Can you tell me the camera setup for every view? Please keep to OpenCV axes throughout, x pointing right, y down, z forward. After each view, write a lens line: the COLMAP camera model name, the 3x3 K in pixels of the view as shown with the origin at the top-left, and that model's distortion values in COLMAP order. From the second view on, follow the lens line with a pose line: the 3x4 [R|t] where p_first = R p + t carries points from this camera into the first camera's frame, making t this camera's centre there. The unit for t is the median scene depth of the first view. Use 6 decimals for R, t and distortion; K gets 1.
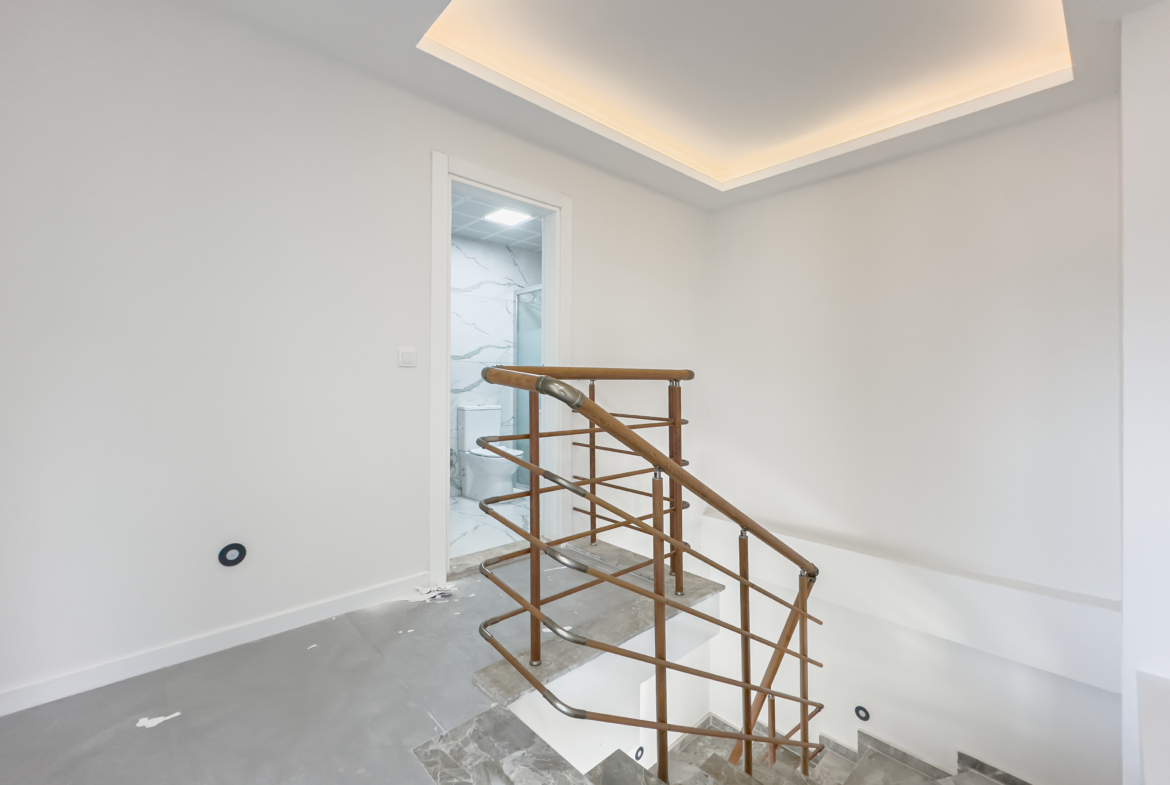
lens RADIAL K [[489.5, 0, 588.5], [0, 489.5, 374.4], [0, 0, 1]] dist [-0.001290, -0.000337]
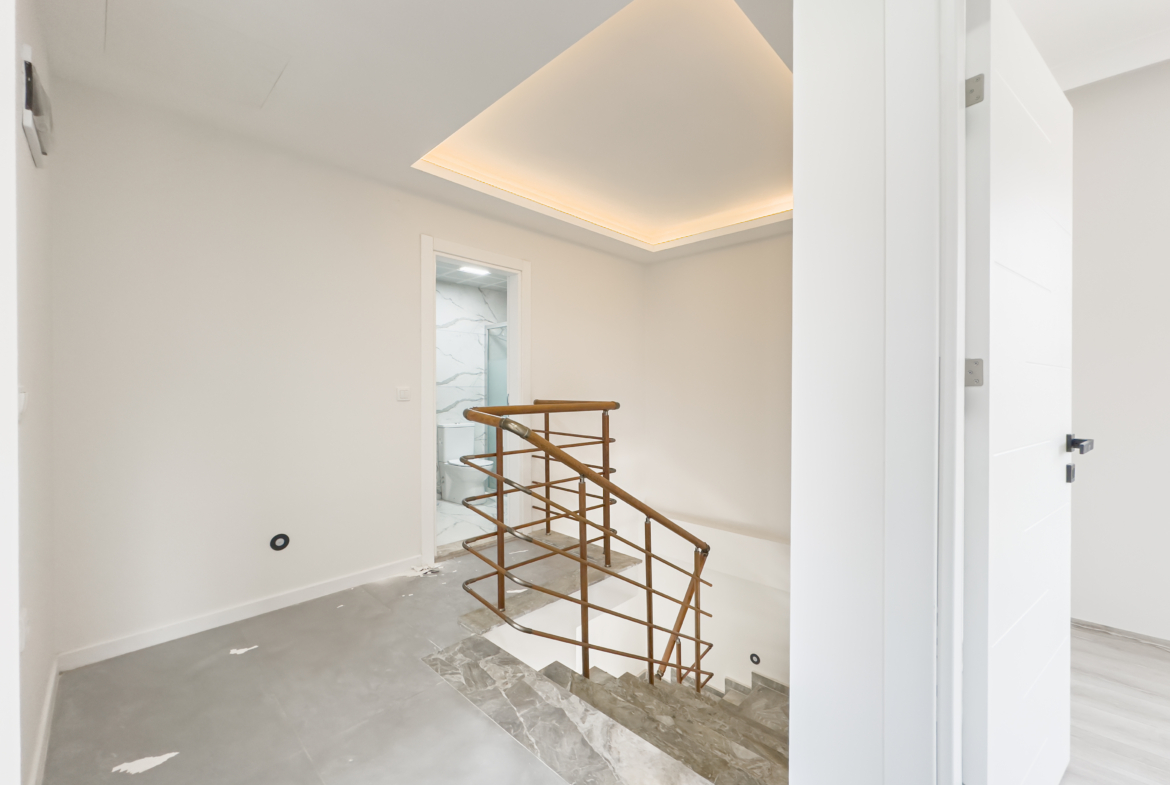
lens RADIAL K [[471.0, 0, 584.6], [0, 471.0, 389.9], [0, 0, 1]] dist [-0.001133, 0.000002]
pose [[0.998365, -0.003124, 0.057083, 0.046089], [0.002287, 0.999889, 0.014723, -0.064298], [-0.057122, -0.014568, 0.998261, -0.302584]]
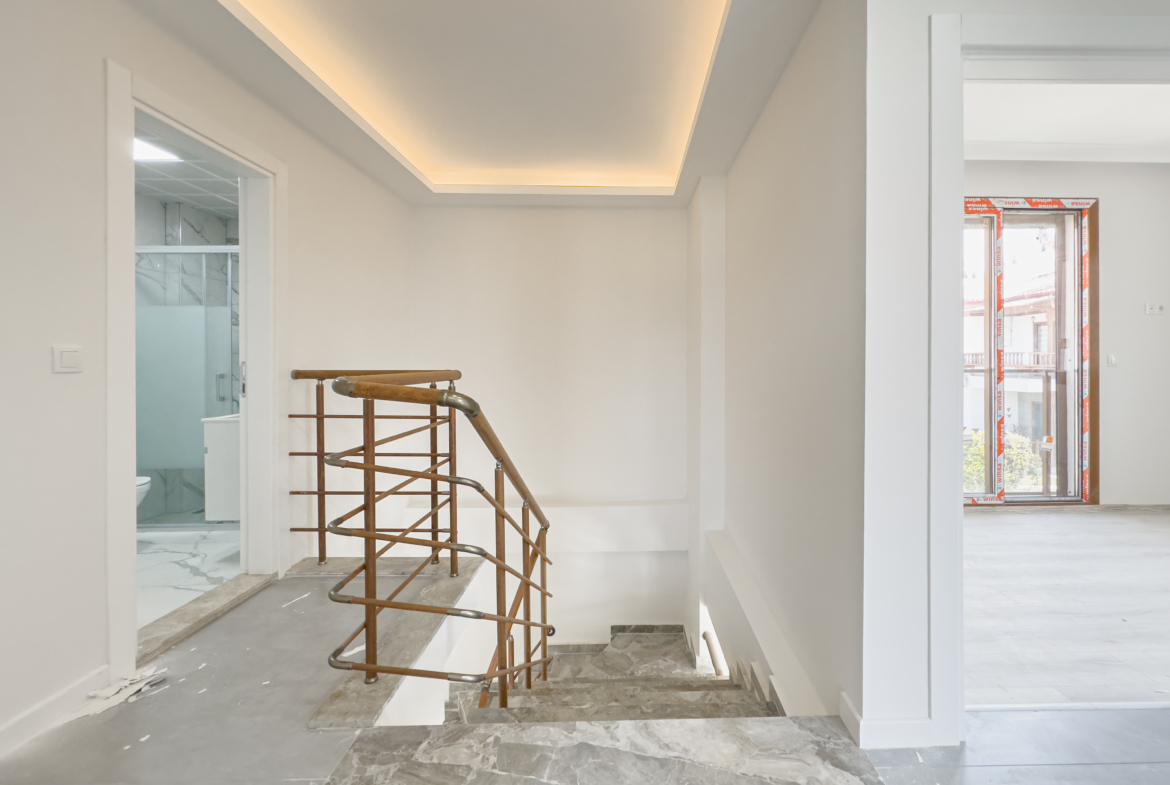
lens RADIAL K [[496.1, 0, 635.9], [0, 496.1, 360.1], [0, 0, 1]] dist [-0.003484, -0.000477]
pose [[0.654189, -0.000808, 0.756330, -0.380842], [-0.006403, 0.999958, 0.006606, -0.042713], [-0.756304, -0.009165, 0.654157, -0.026725]]
